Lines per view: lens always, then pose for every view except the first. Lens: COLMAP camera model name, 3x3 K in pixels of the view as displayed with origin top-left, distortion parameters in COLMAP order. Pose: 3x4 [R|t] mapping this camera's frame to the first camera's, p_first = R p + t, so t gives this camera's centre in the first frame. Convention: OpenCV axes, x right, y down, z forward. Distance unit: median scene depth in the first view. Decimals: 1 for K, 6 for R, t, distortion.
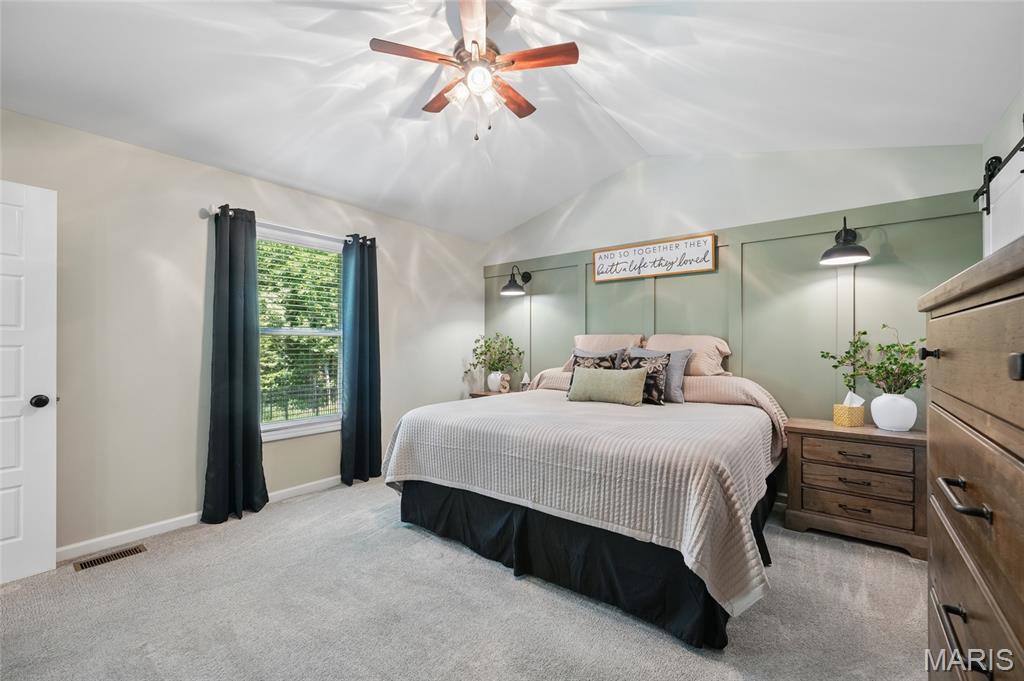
lens RADIAL K [[422.0, 0, 515.6], [0, 422.0, 357.2], [0, 0, 1]] dist [0.001427, -0.000710]
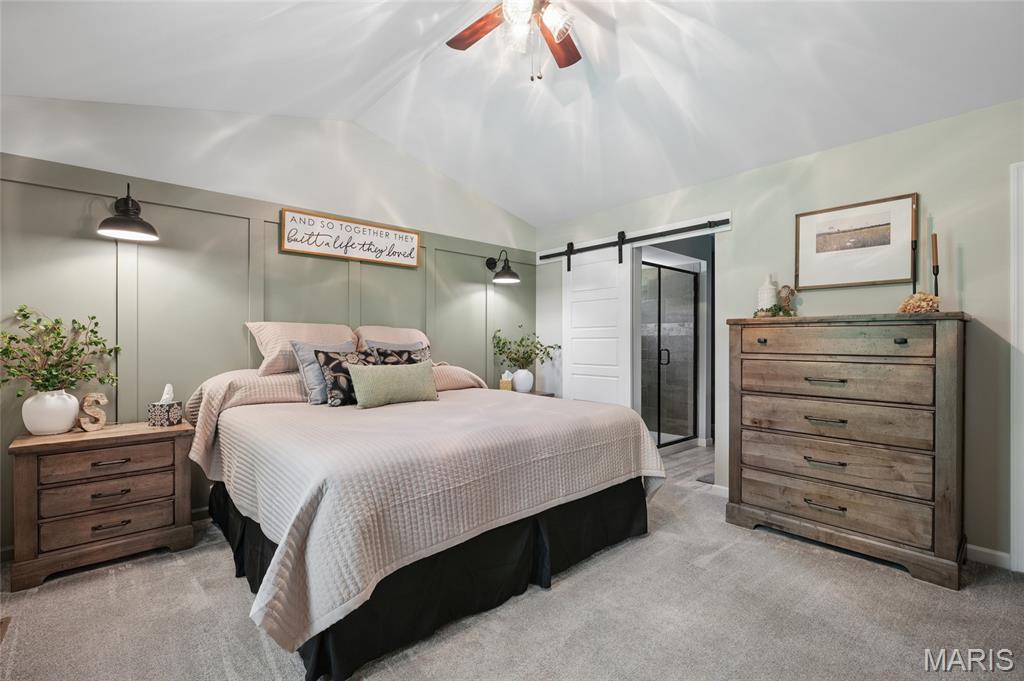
lens RADIAL K [[472.9, 0, 512.2], [0, 472.9, 335.4], [0, 0, 1]] dist [0.029895, -0.000208]
pose [[0.161305, 0.003948, 0.986897, -0.607765], [0.015948, 0.999851, -0.006606, -0.019982], [-0.986776, 0.016805, 0.161218, 0.515453]]
